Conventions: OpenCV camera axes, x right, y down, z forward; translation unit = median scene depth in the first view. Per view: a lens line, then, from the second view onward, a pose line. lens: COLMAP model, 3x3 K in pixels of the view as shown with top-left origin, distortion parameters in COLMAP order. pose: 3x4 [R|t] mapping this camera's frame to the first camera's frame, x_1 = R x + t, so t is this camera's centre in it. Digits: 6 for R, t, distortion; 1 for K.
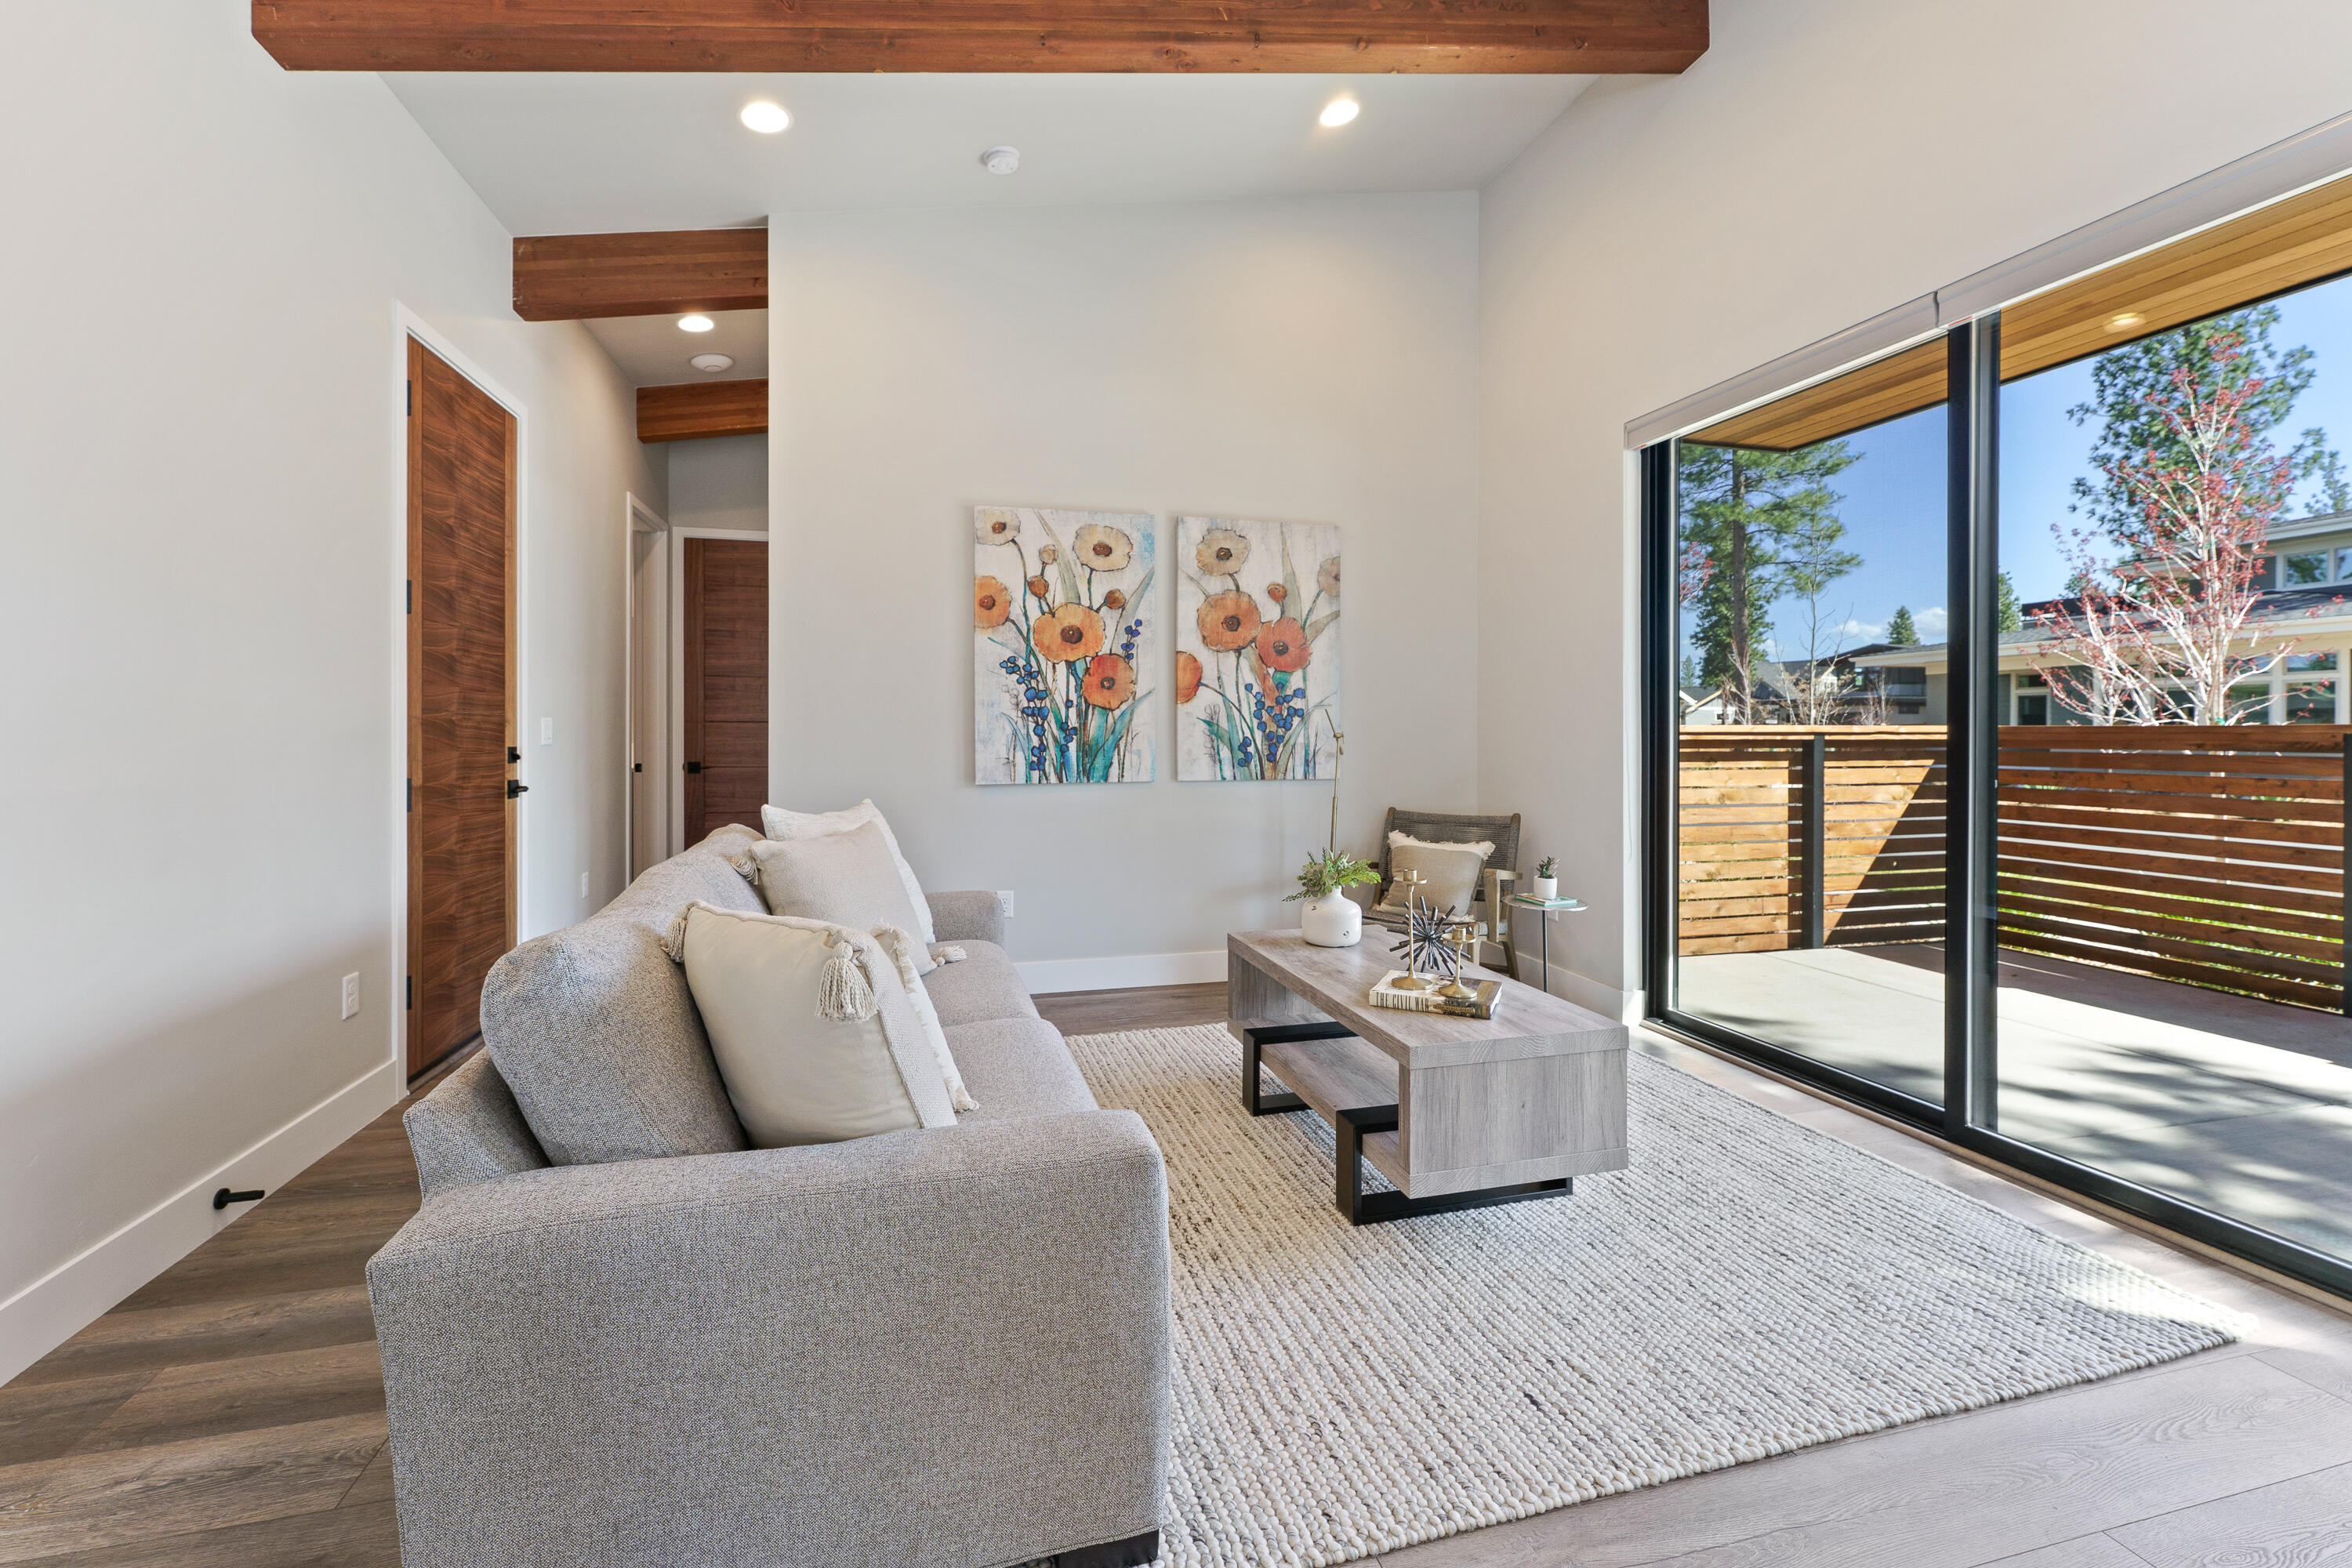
lens RADIAL K [[963.5, 0, 1164.5], [0, 963.5, 733.1], [0, 0, 1]] dist [-0.001050, 0.000342]
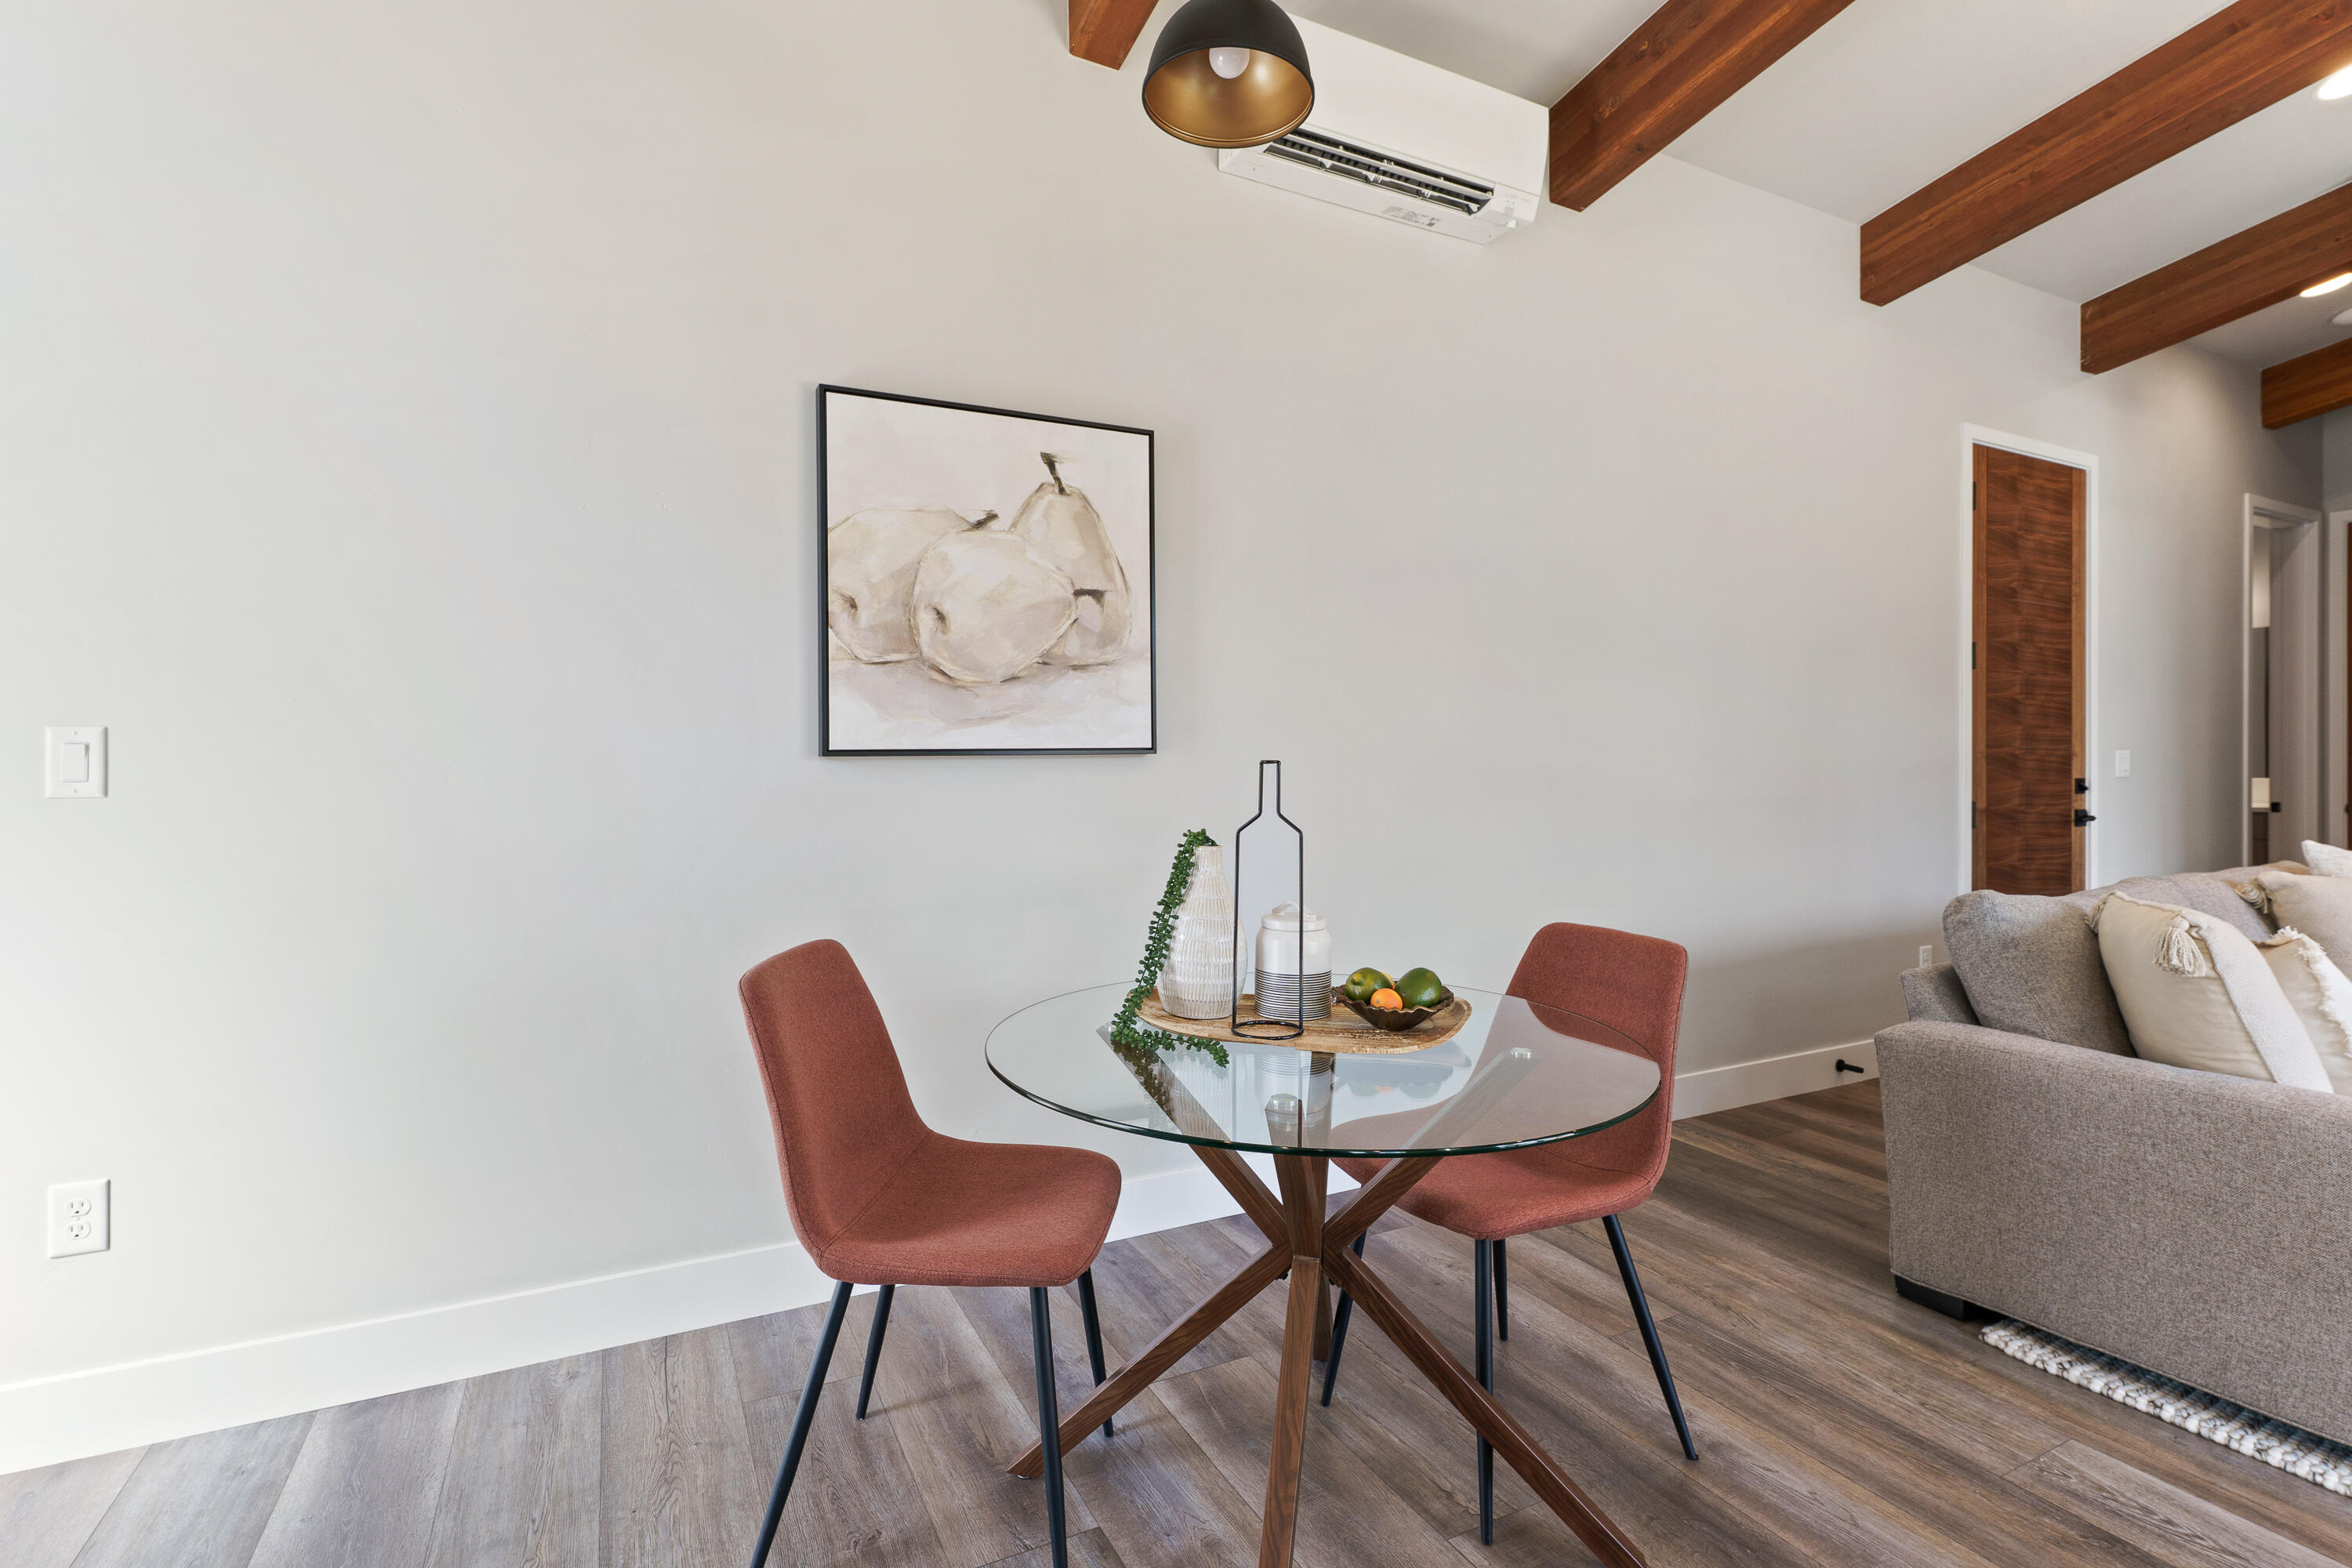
lens RADIAL K [[1100.6, 0, 1176.5], [0, 1100.6, 753.3], [0, 0, 1]] dist [0.002886, 0.000232]
pose [[0.219936, -0.005189, -0.975500, 0.268029], [-0.006647, 0.999955, -0.006818, 0.001054], [0.975492, 0.007984, 0.219892, -0.225144]]
